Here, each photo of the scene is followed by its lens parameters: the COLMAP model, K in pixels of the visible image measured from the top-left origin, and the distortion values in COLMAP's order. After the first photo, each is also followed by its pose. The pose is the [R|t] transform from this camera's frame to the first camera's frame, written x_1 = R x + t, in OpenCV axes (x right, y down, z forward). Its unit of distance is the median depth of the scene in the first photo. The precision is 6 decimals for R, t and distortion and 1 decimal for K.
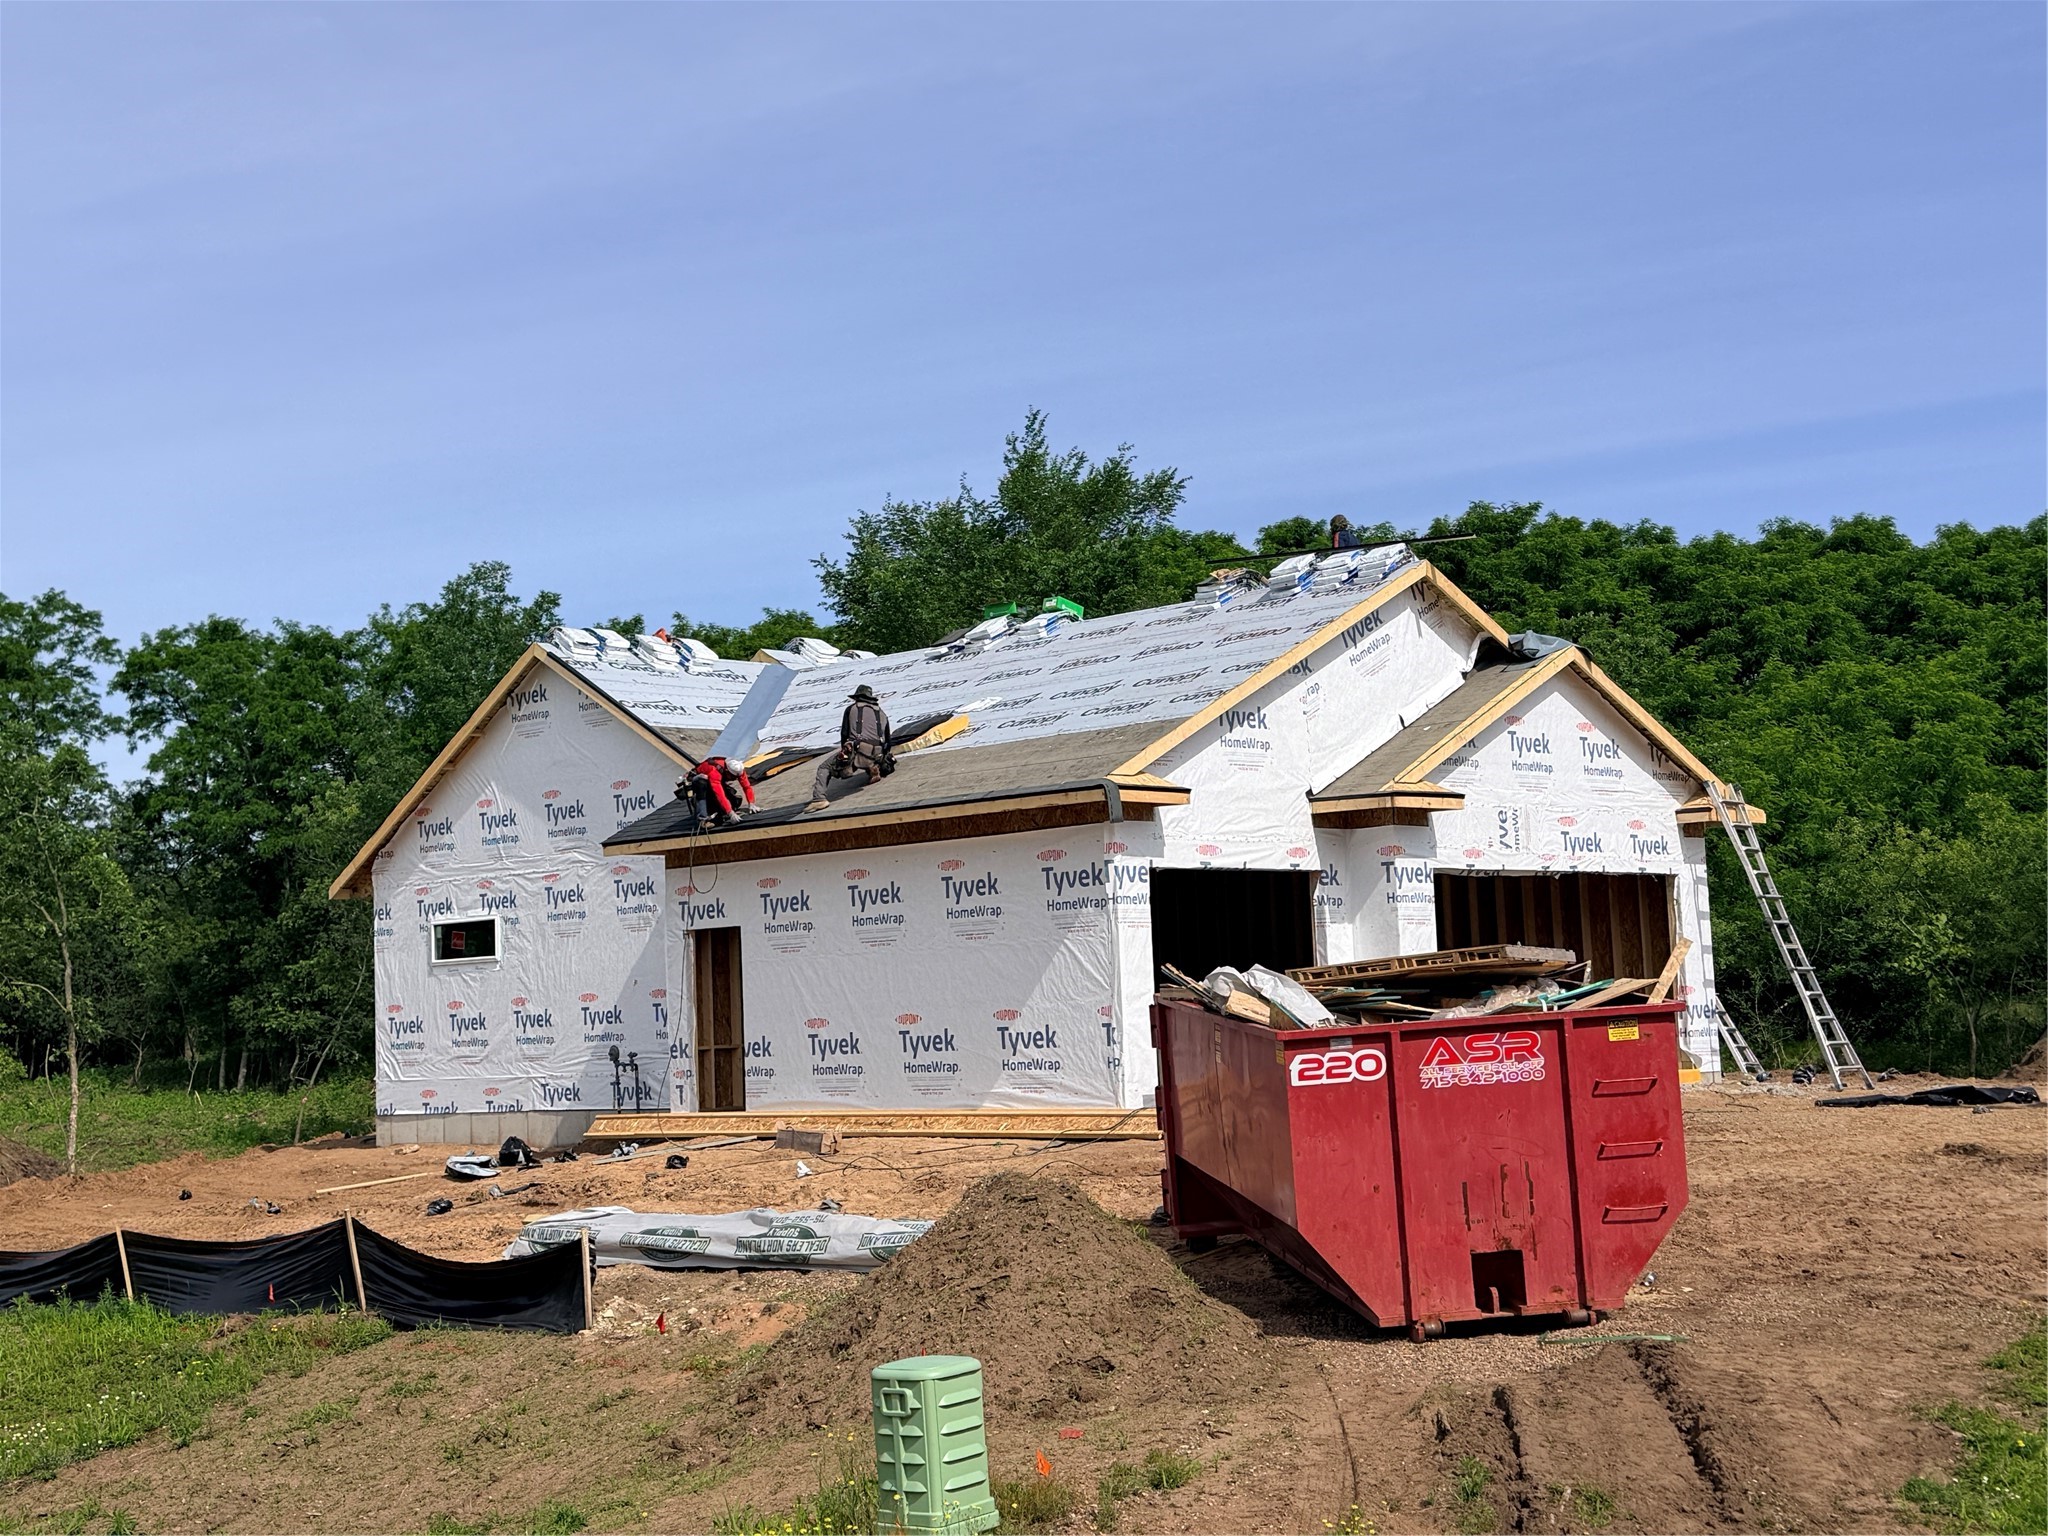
lens RADIAL K [[2825.5, 0, 1024.0], [0, 2825.5, 768.0], [0, 0, 1]] dist [0.009530, -0.003903]
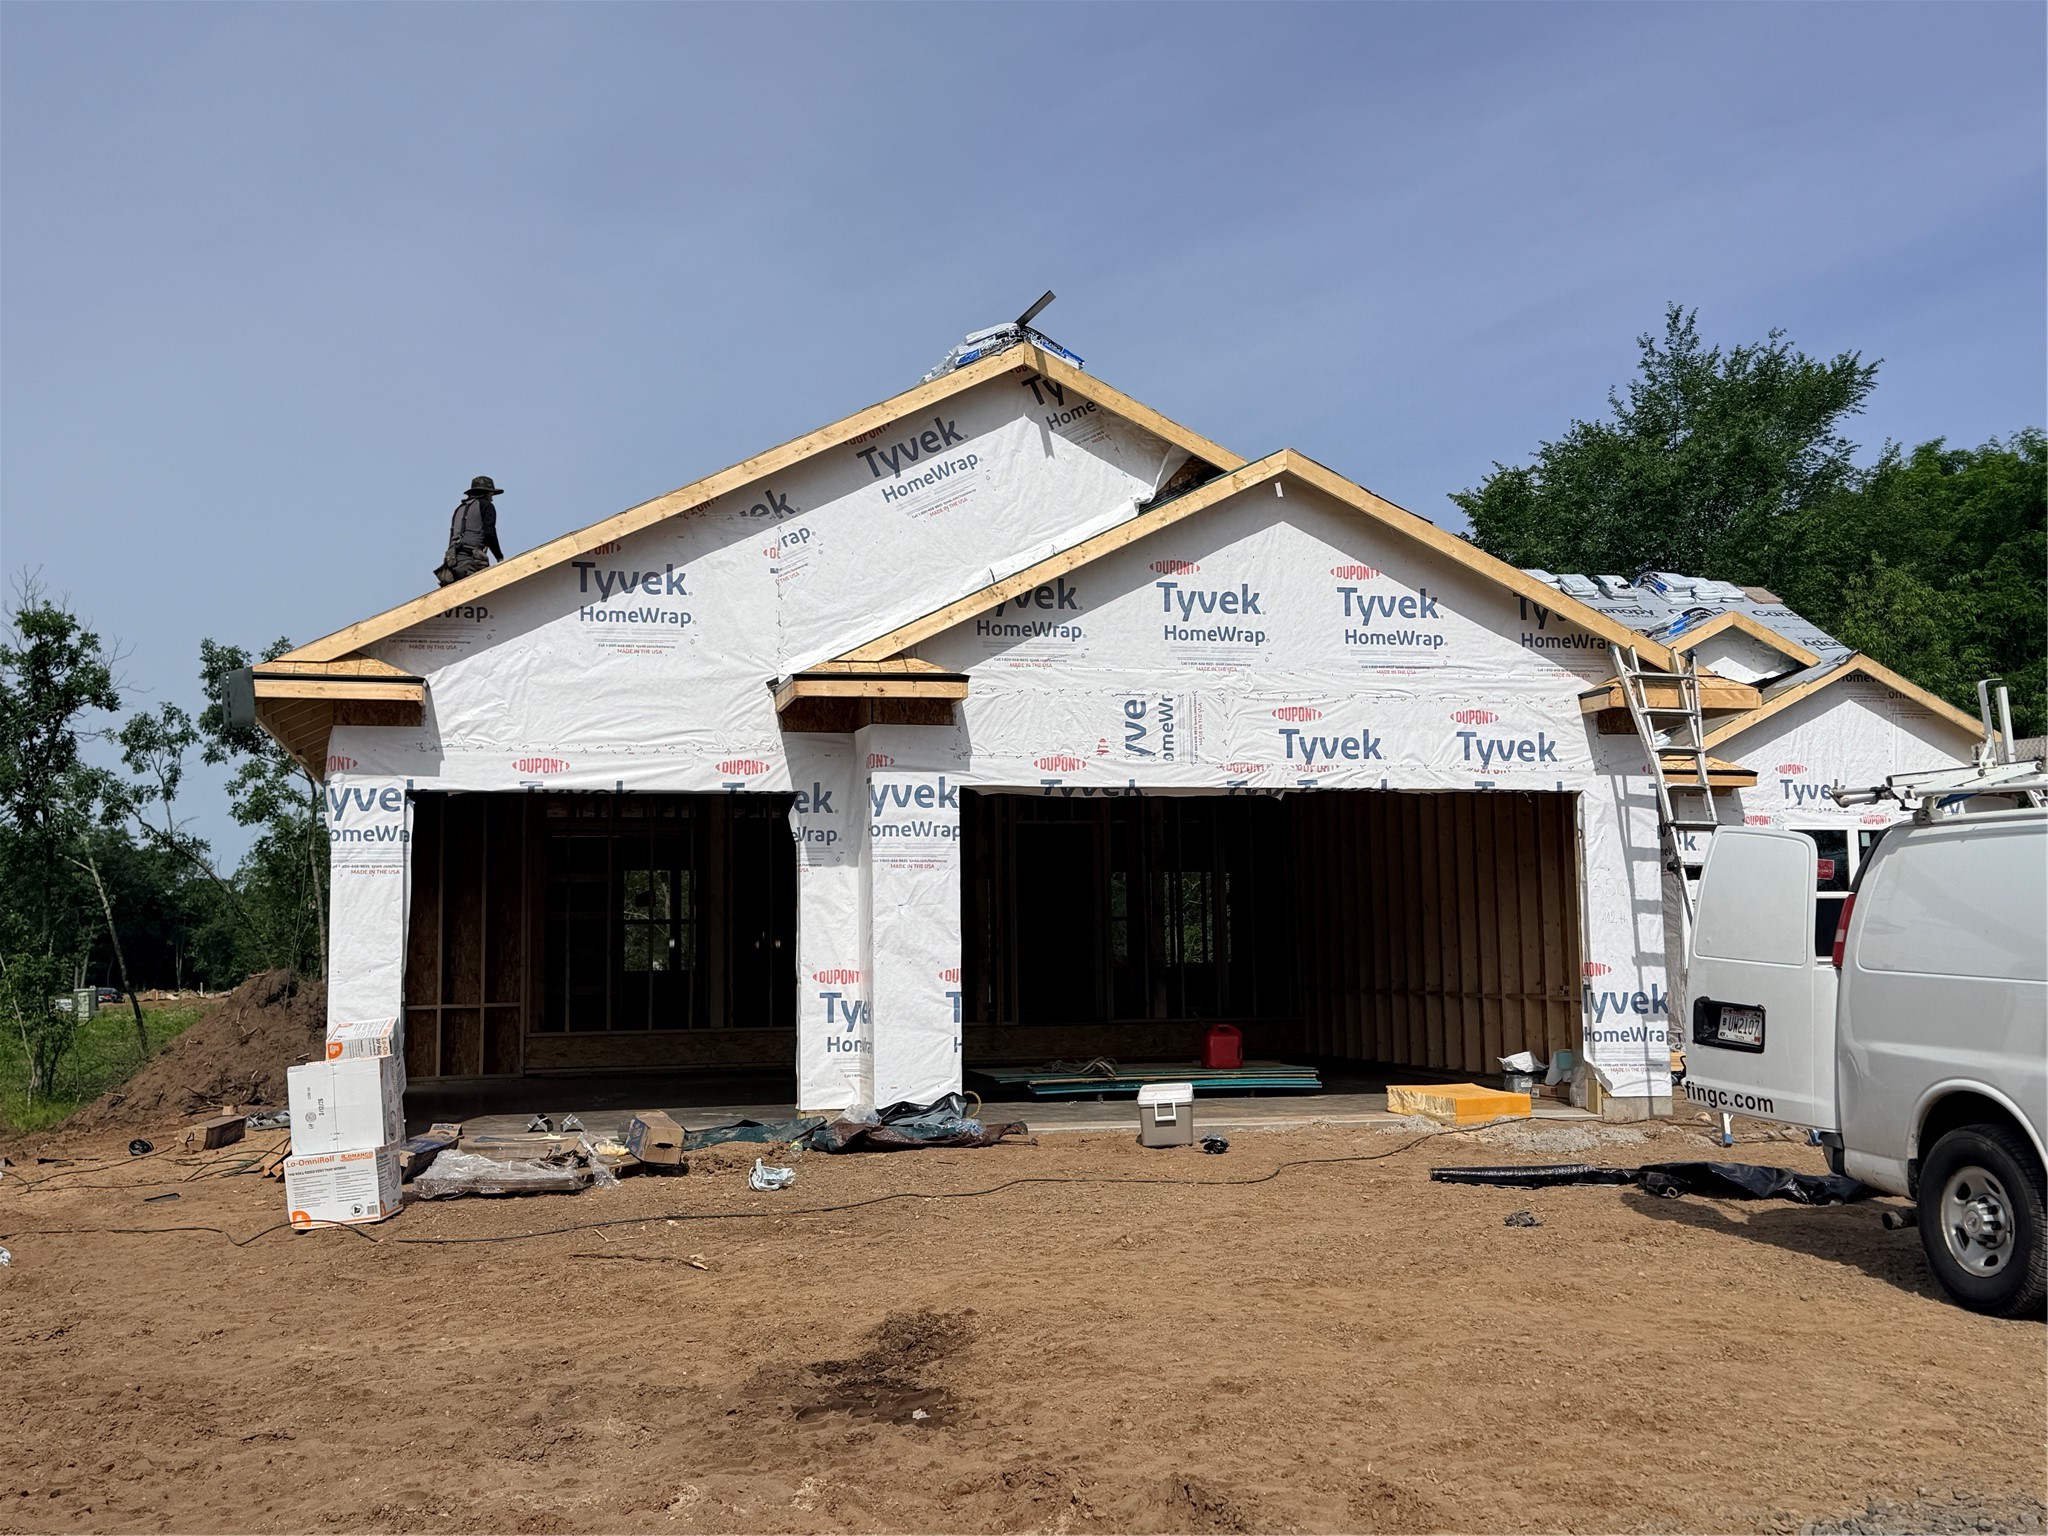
lens RADIAL K [[2192.4, 0, 1024.0], [0, 2192.4, 768.0], [0, 0, 1]] dist [0.104974, -0.013834]
pose [[0.842704, -0.021454, -0.537949, 0.427789], [0.029600, 0.999541, 0.006507, 0.027045], [0.537563, -0.021407, 0.842952, 0.539528]]
